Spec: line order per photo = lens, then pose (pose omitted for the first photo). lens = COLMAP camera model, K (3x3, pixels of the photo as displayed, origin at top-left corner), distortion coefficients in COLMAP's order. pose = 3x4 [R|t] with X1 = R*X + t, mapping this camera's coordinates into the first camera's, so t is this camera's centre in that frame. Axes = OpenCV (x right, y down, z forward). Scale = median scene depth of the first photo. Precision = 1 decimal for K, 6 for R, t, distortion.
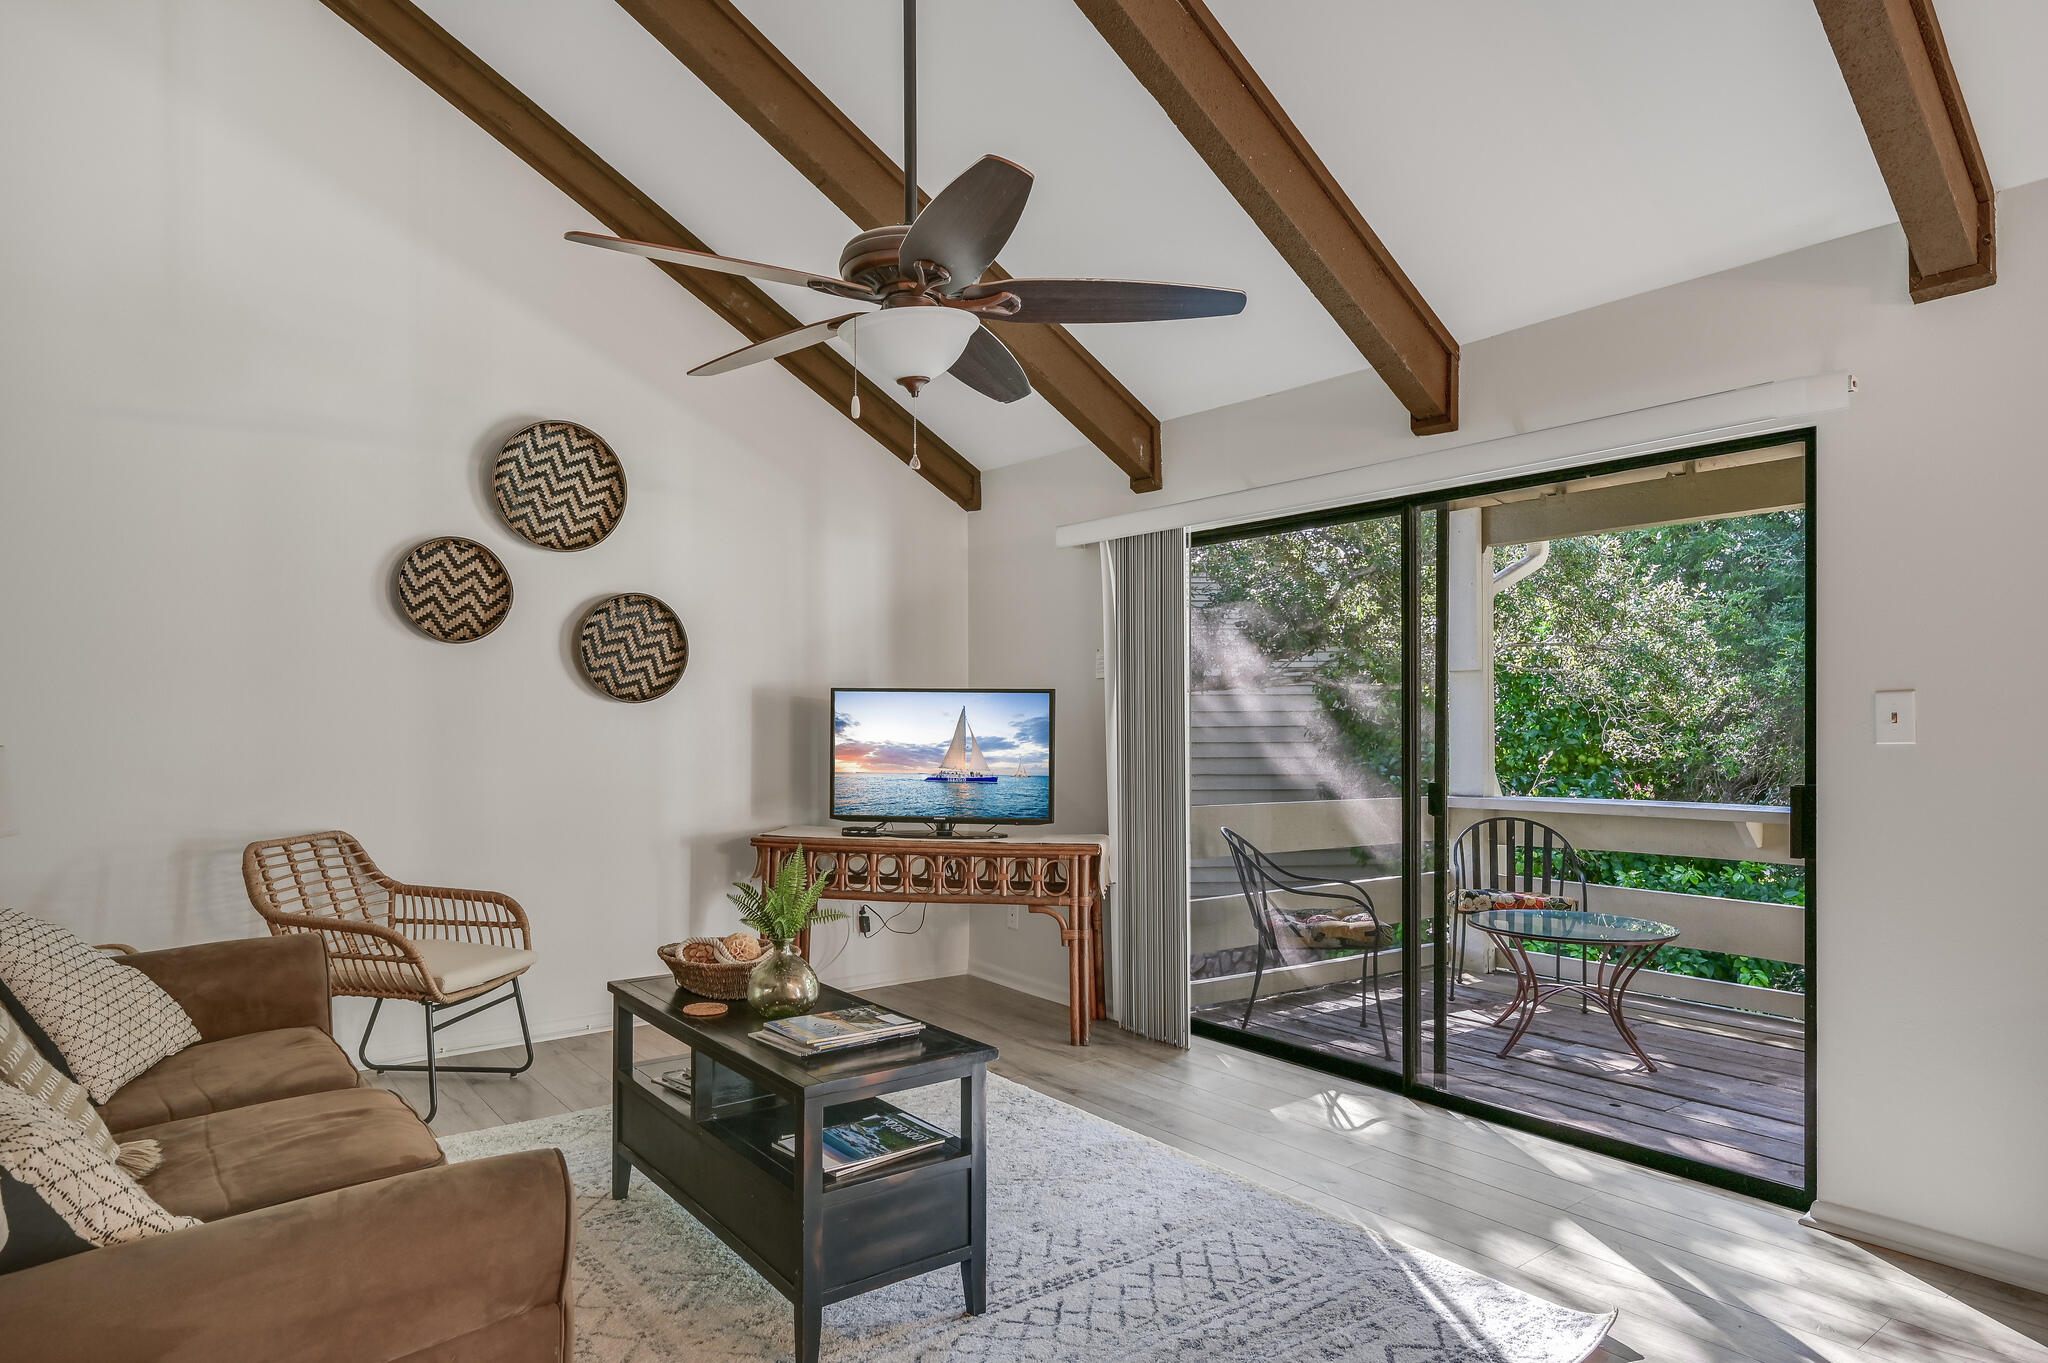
lens RADIAL K [[1239.3, 0, 1023.9], [0, 1239.3, 721.7], [0, 0, 1]] dist [-0.002285, -0.001301]
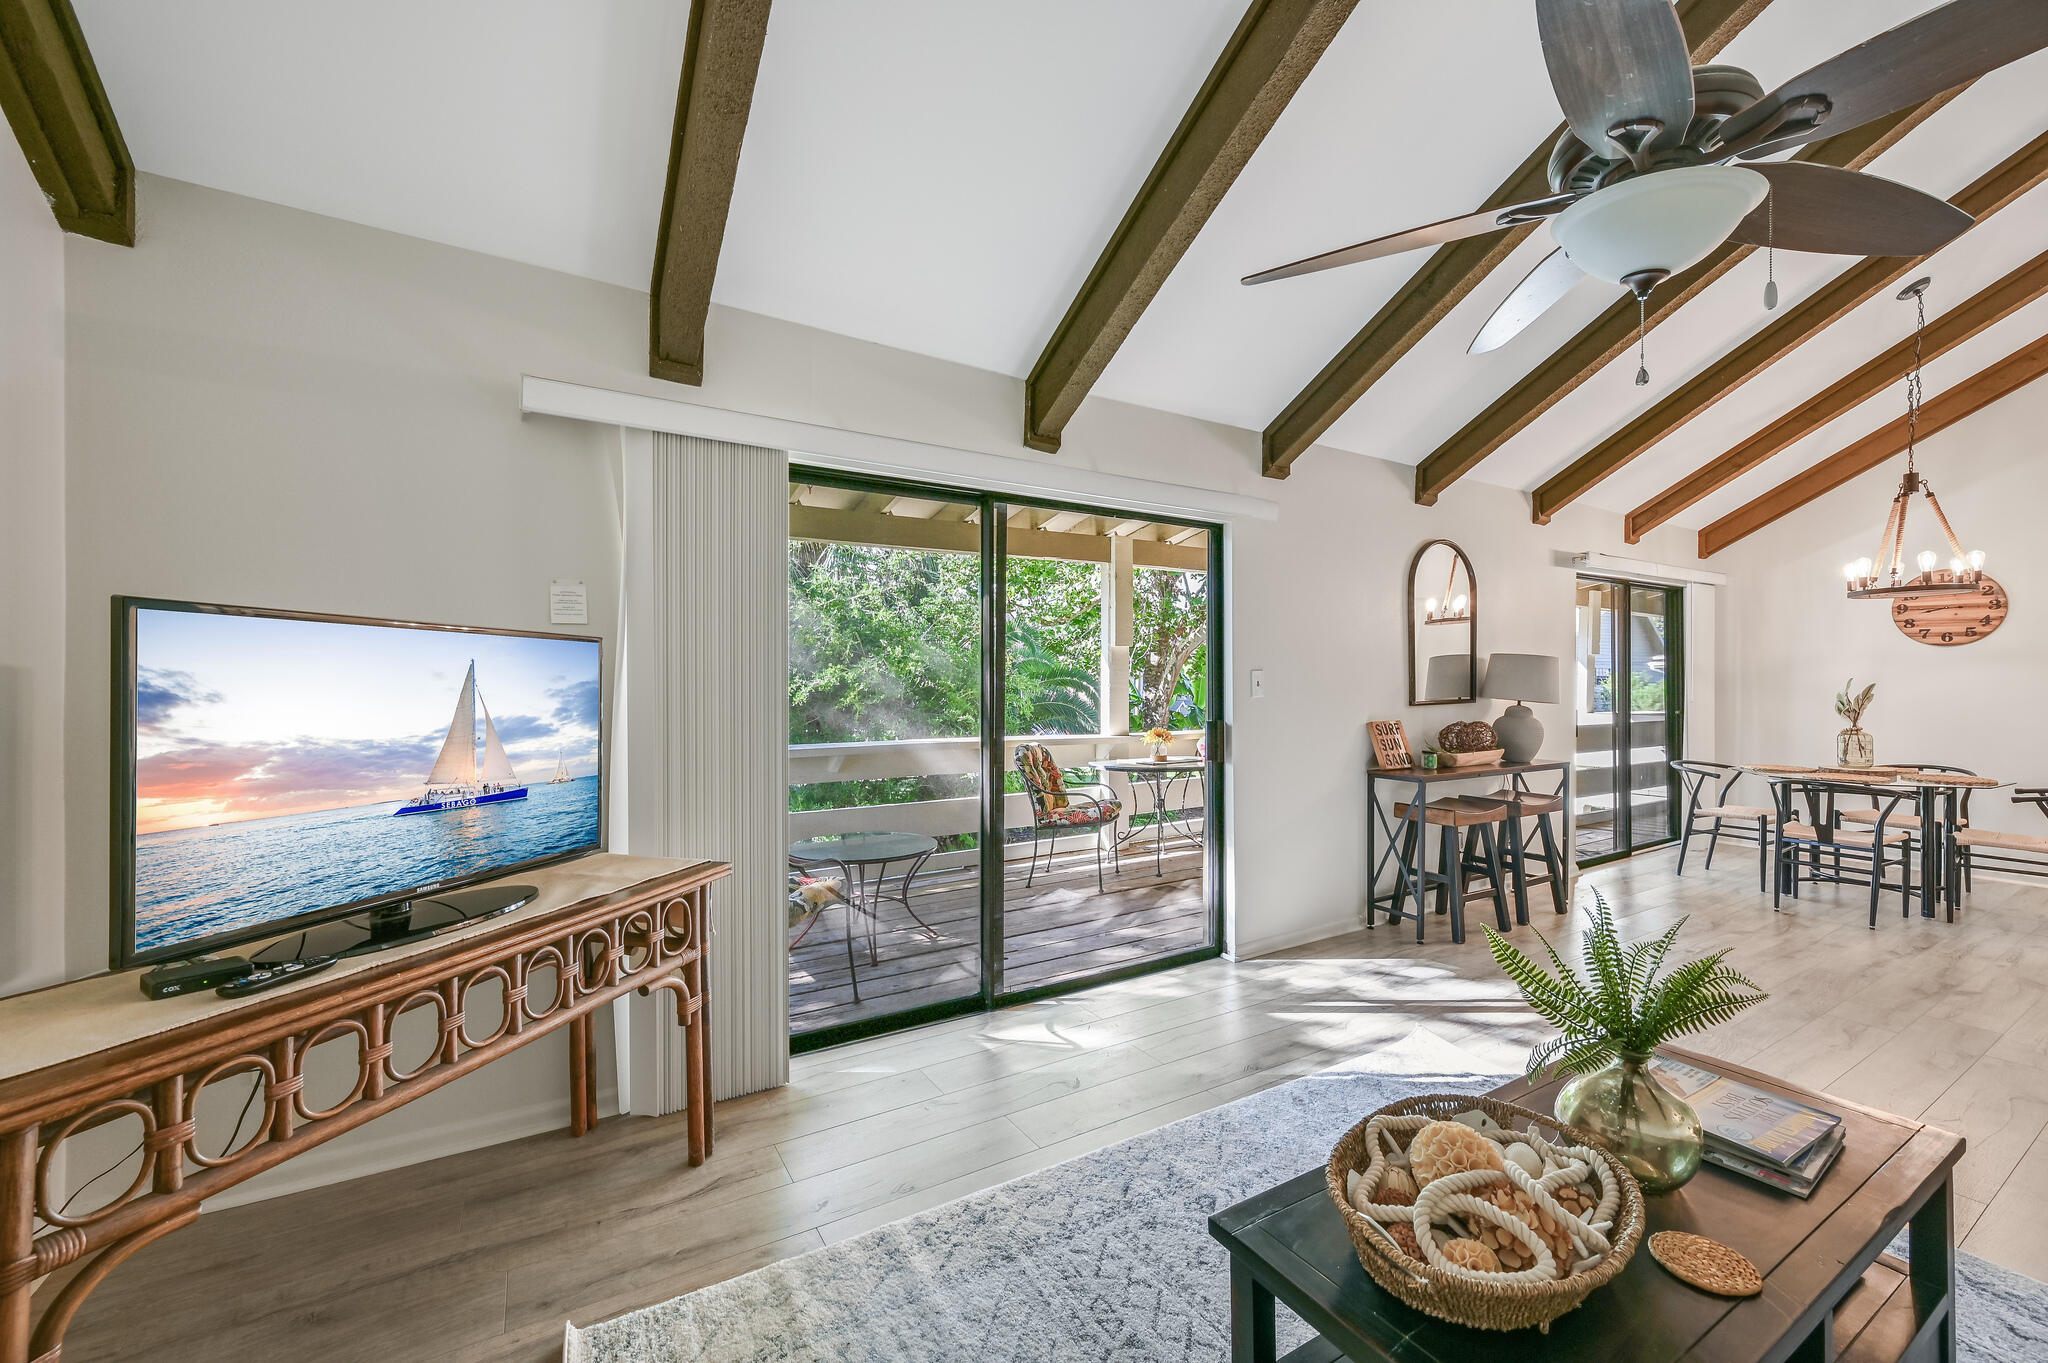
lens RADIAL K [[806.3, 0, 1043.0], [0, 806.3, 675.1], [0, 0, 1]] dist [0.000521, -0.000252]
pose [[0.100566, 0.009020, 0.994889, -0.364488], [0.000270, 0.999959, -0.009093, -0.003164], [-0.994930, 0.001183, 0.100560, 0.731039]]
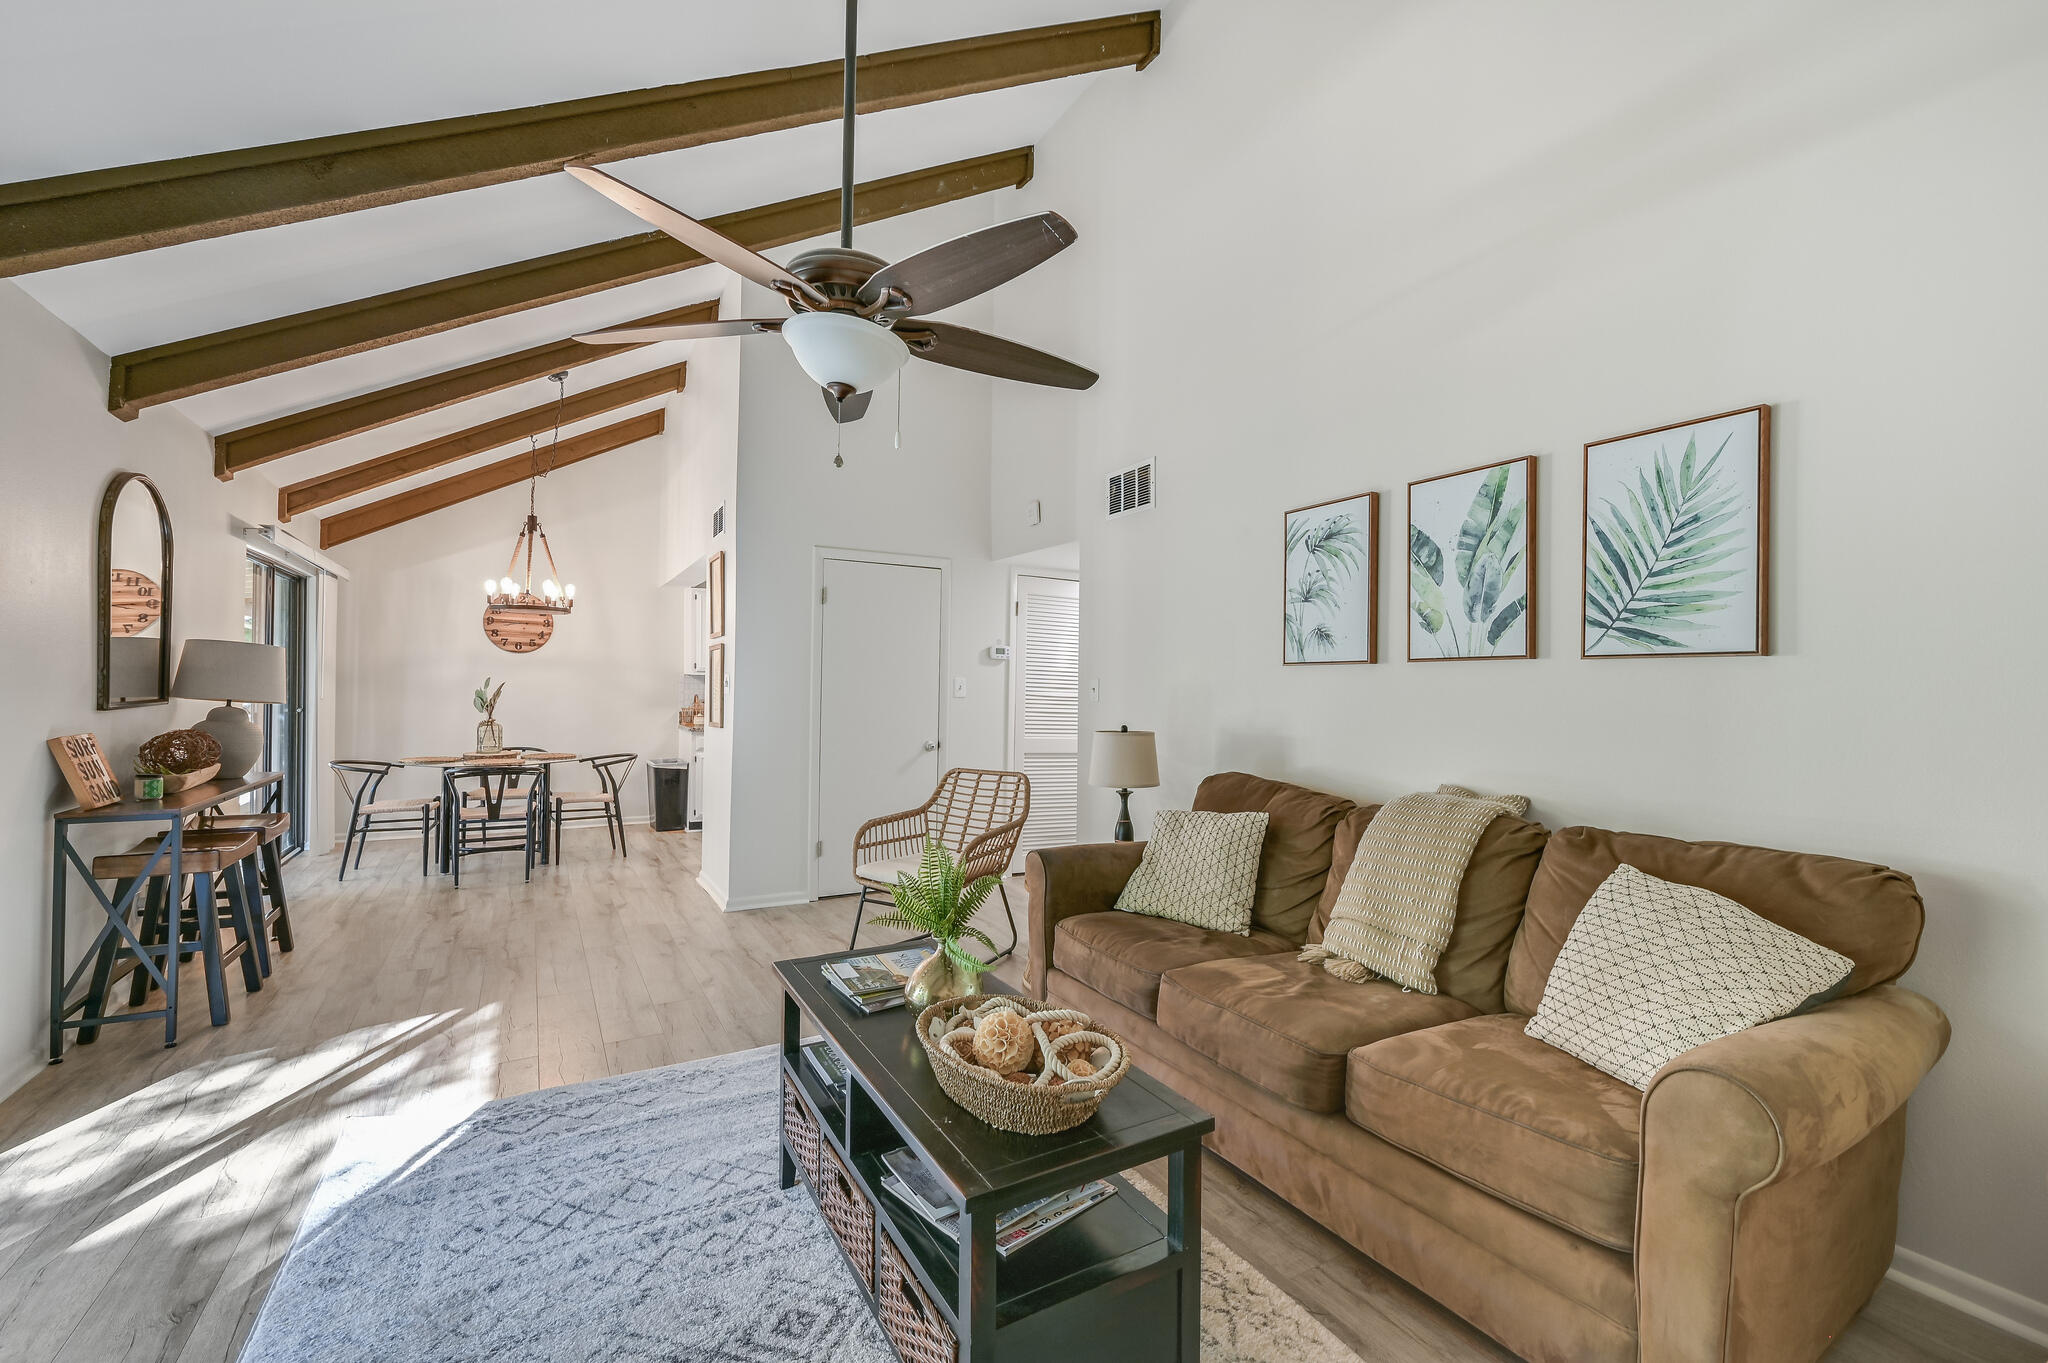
lens RADIAL K [[828.0, 0, 1025.9], [0, 828.0, 658.5], [0, 0, 1]] dist [-0.000055, -0.000105]
pose [[-0.992346, -0.010372, 0.123049, -0.191394], [-0.014930, 0.999234, -0.036173, -0.003672], [-0.122580, -0.037733, -0.991741, 0.944204]]
